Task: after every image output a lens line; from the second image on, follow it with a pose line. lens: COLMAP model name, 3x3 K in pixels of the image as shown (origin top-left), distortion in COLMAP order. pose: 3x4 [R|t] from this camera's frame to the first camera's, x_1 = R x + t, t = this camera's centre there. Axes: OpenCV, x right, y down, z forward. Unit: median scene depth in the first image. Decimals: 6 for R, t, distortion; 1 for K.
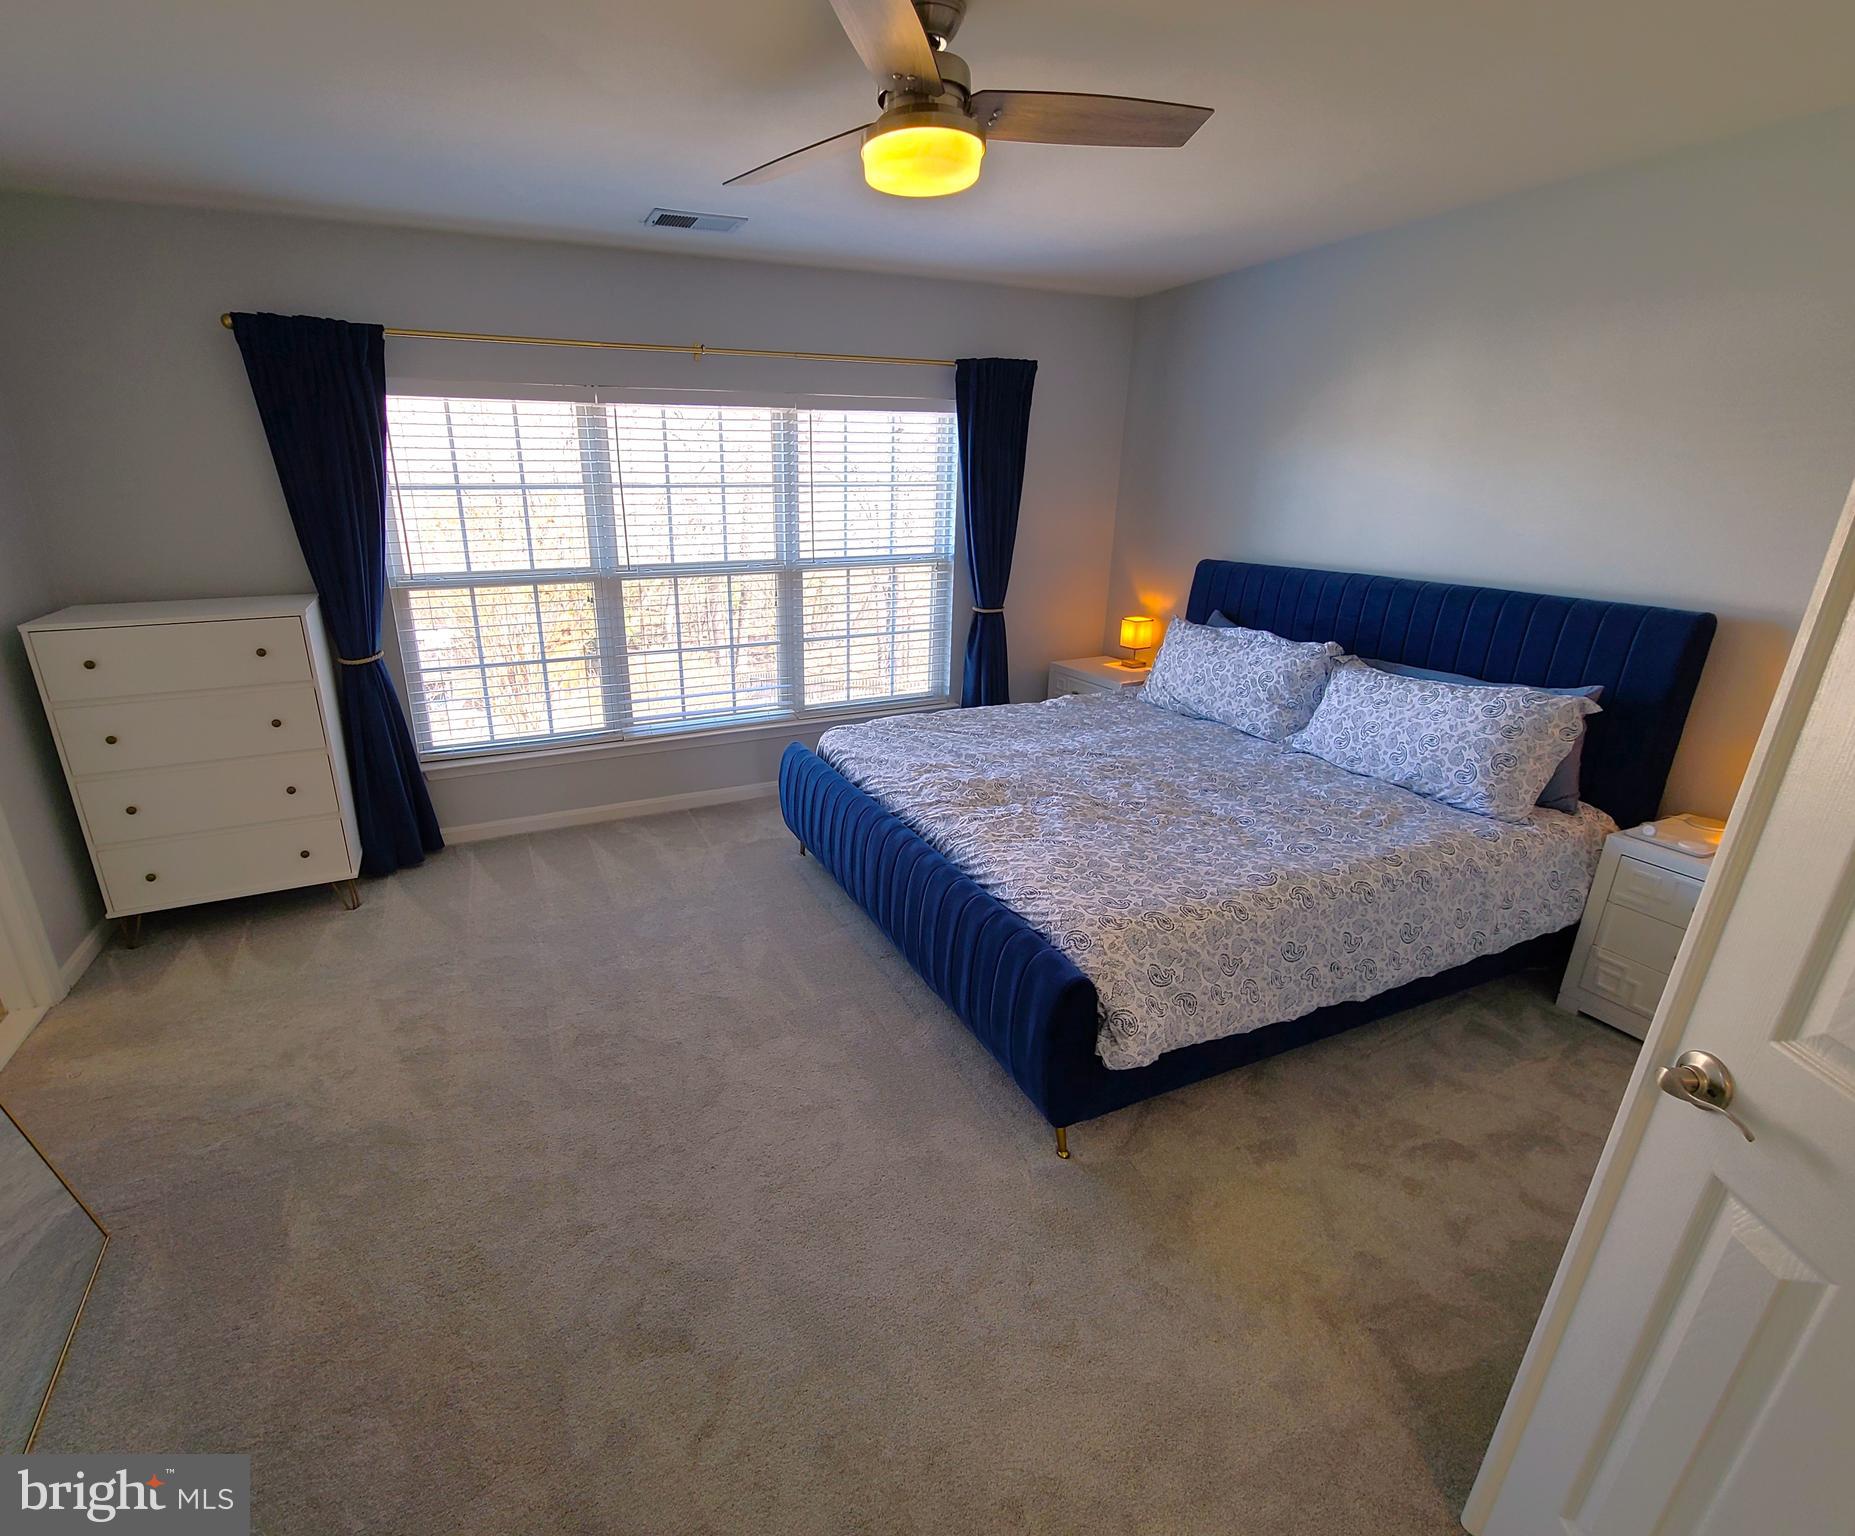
lens RADIAL K [[831.5, 0, 840.1], [0, 831.5, 764.7], [0, 0, 1]] dist [0.010511, -0.008003]
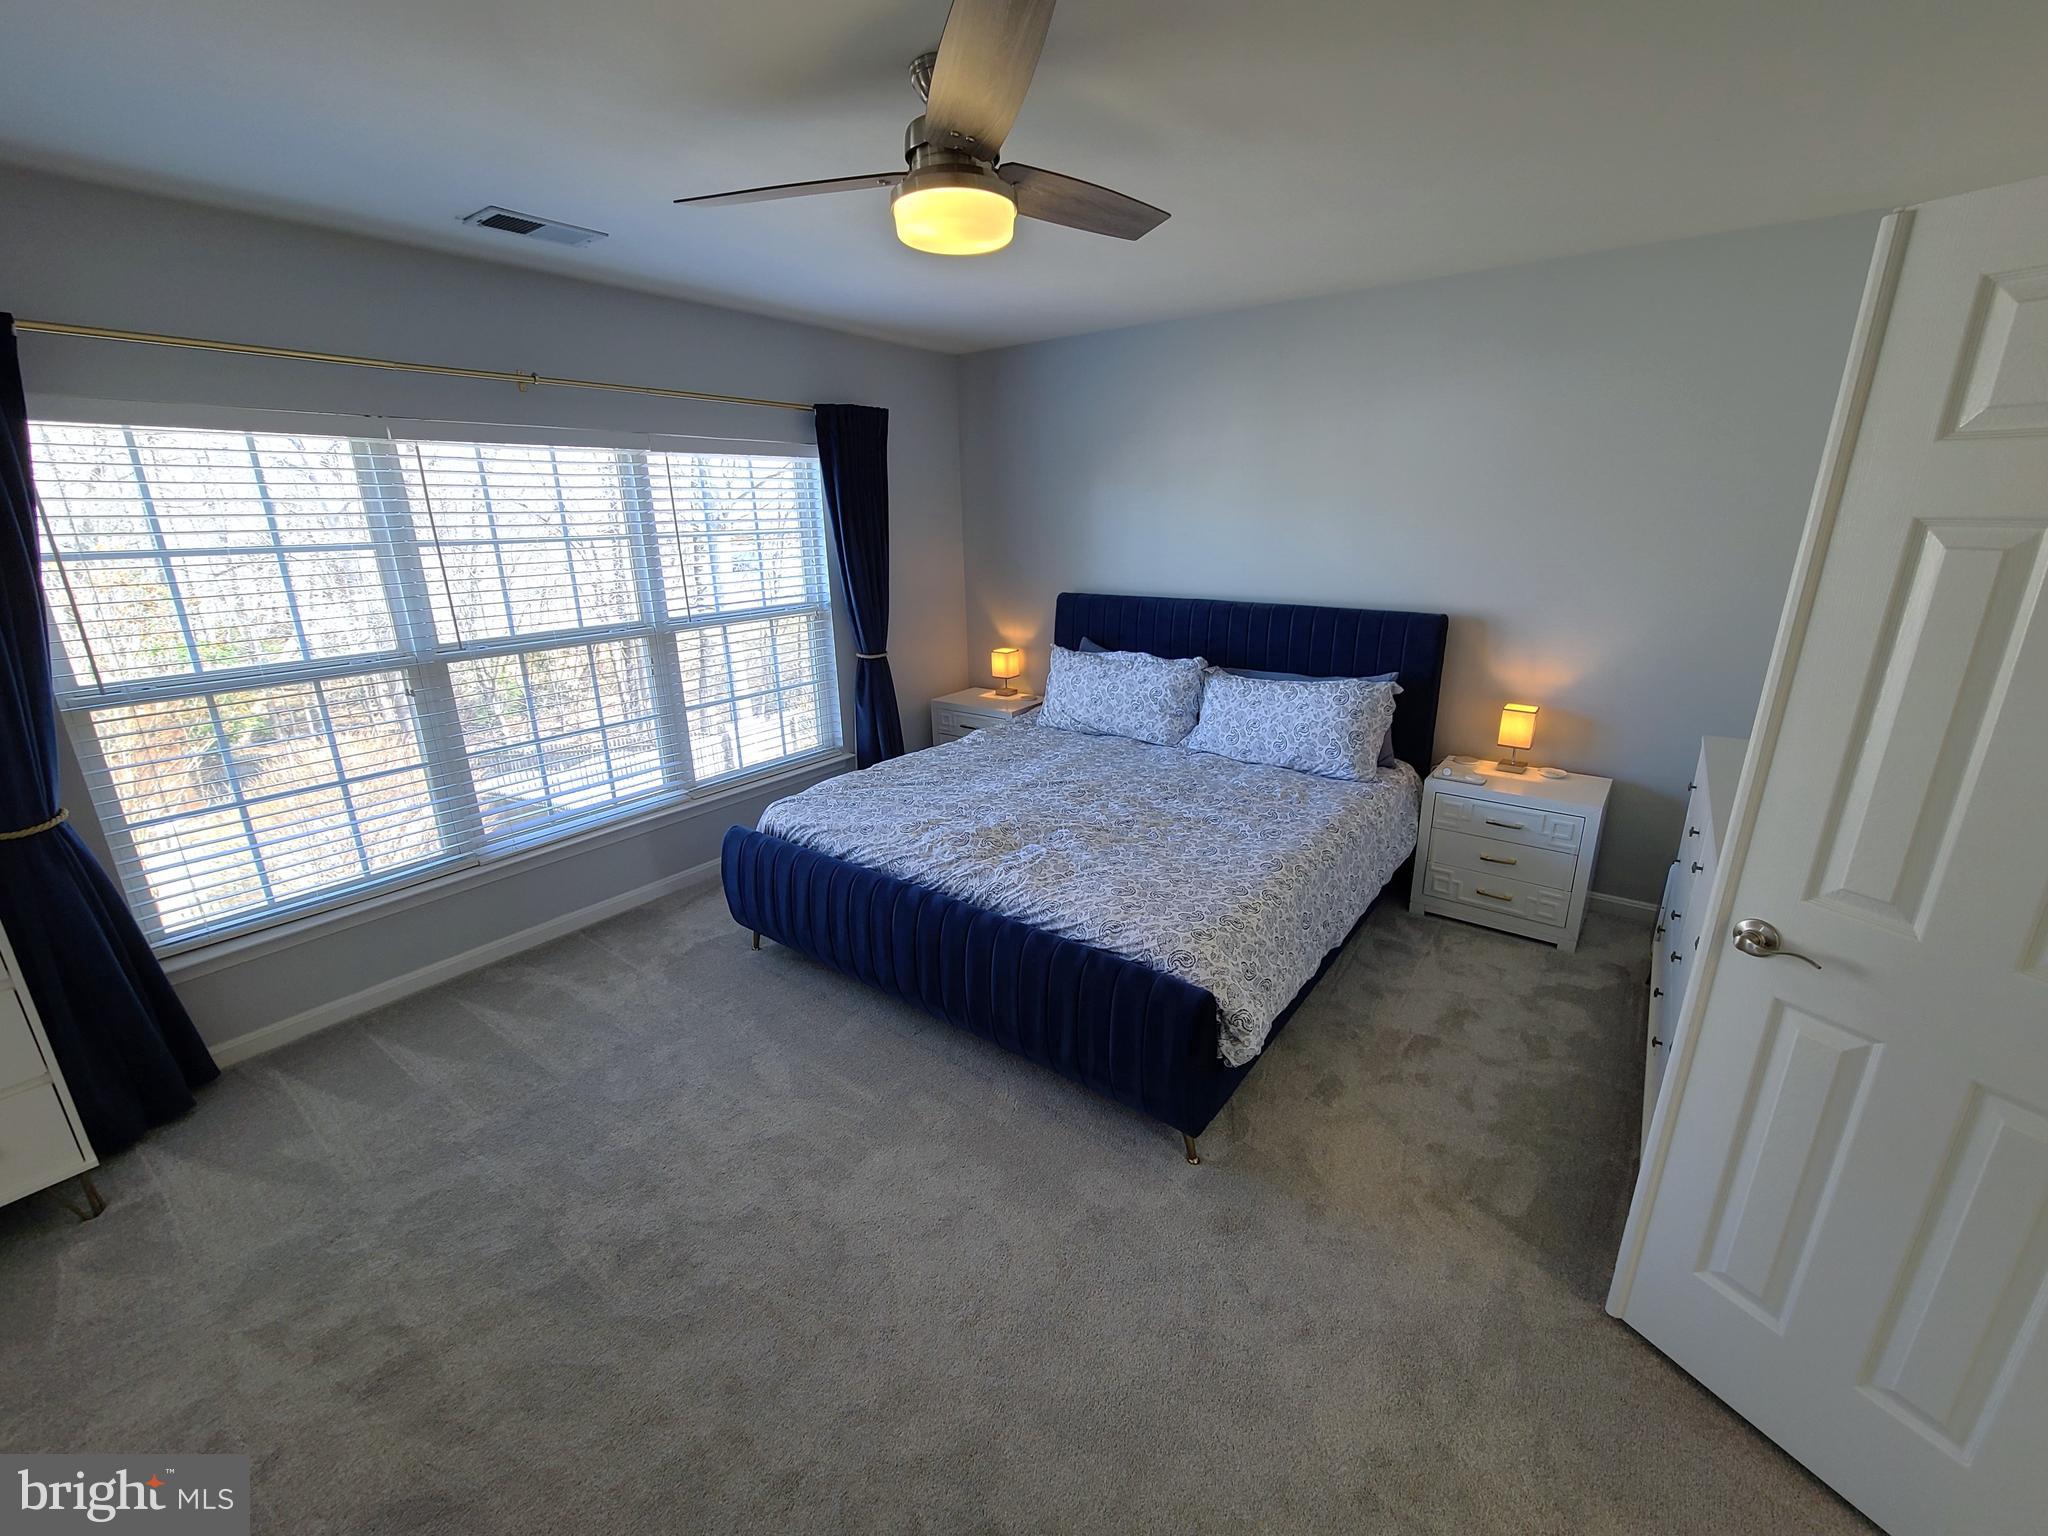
lens RADIAL K [[835.8, 0, 1024.0], [0, 835.8, 768.0], [0, 0, 1]] dist [0.000512, 0.000108]
pose [[0.865515, -0.158029, 0.475301, -0.217125], [0.174285, 0.984644, 0.010006, -0.046281], [-0.469583, 0.074178, 0.879766, 0.079257]]
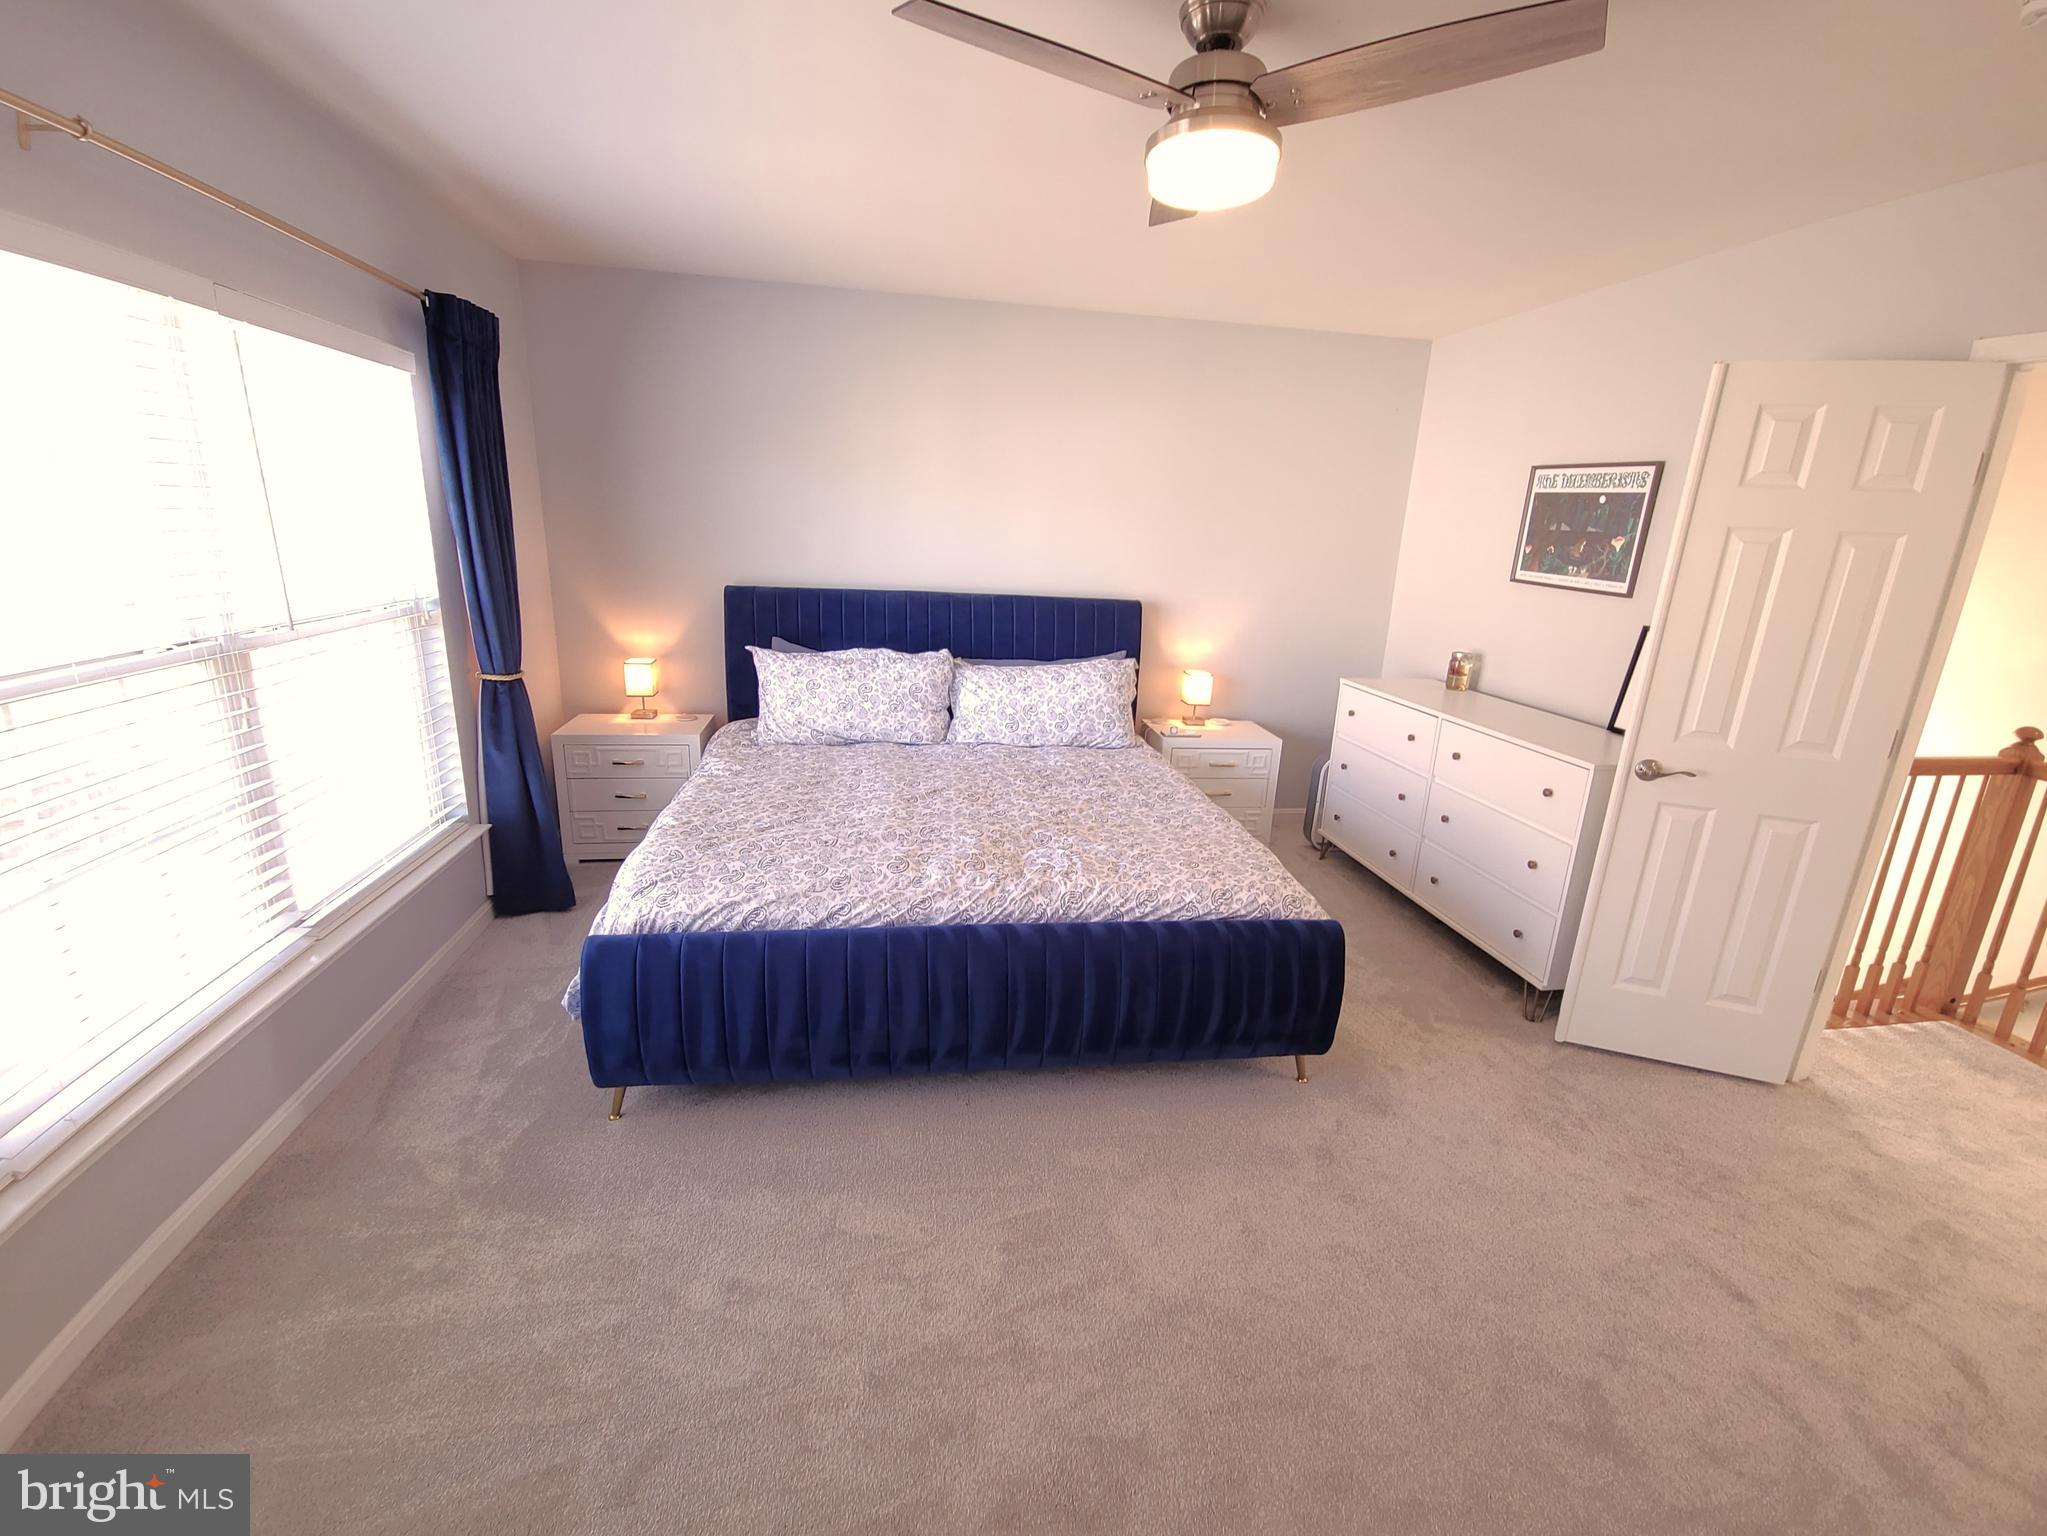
lens RADIAL K [[881.1, 0, 1023.5], [0, 881.1, 768.0], [0, 0, 1]] dist [0.011257, -0.006528]
pose [[0.245516, -0.246001, 0.937660, -0.562481], [0.269756, 0.946398, 0.177661, -0.177535], [-0.931103, 0.209321, 0.298716, 0.564773]]
